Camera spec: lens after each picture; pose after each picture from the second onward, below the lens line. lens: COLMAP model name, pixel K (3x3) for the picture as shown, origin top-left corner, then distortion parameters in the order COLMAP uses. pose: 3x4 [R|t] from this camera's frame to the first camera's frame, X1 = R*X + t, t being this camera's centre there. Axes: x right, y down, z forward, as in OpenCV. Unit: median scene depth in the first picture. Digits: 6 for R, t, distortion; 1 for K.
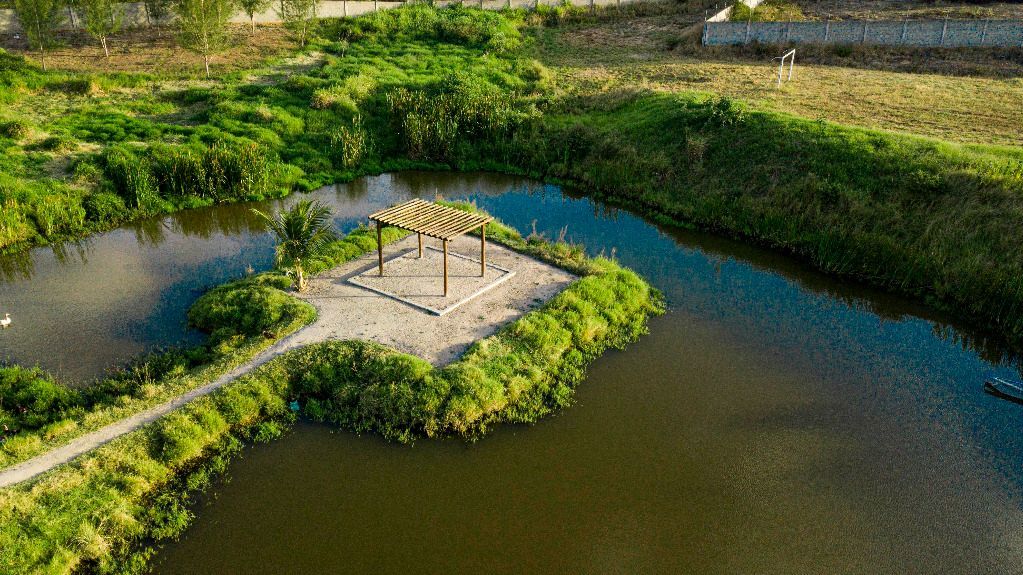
lens RADIAL K [[755.2, 0, 511.5], [0, 755.2, 287.5], [0, 0, 1]] dist [-0.000477, -0.004161]
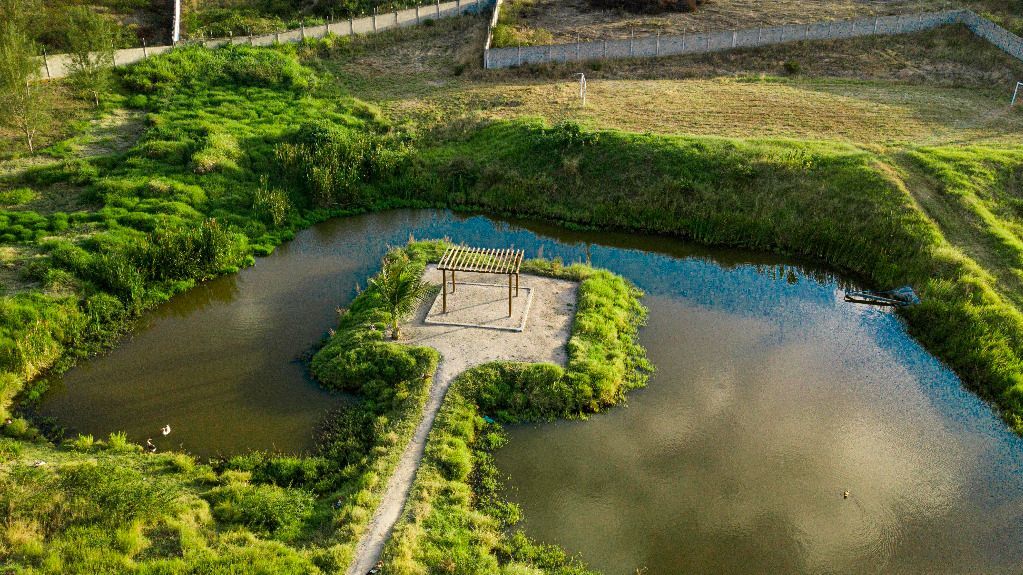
lens RADIAL K [[755.2, 0, 511.5], [0, 755.2, 287.5], [0, 0, 1]] dist [-0.000477, -0.004161]
pose [[0.894101, -0.200585, 0.400436, -0.411730], [0.196323, 0.979153, 0.052122, -0.072241], [-0.402543, 0.032013, 0.914841, -0.124672]]
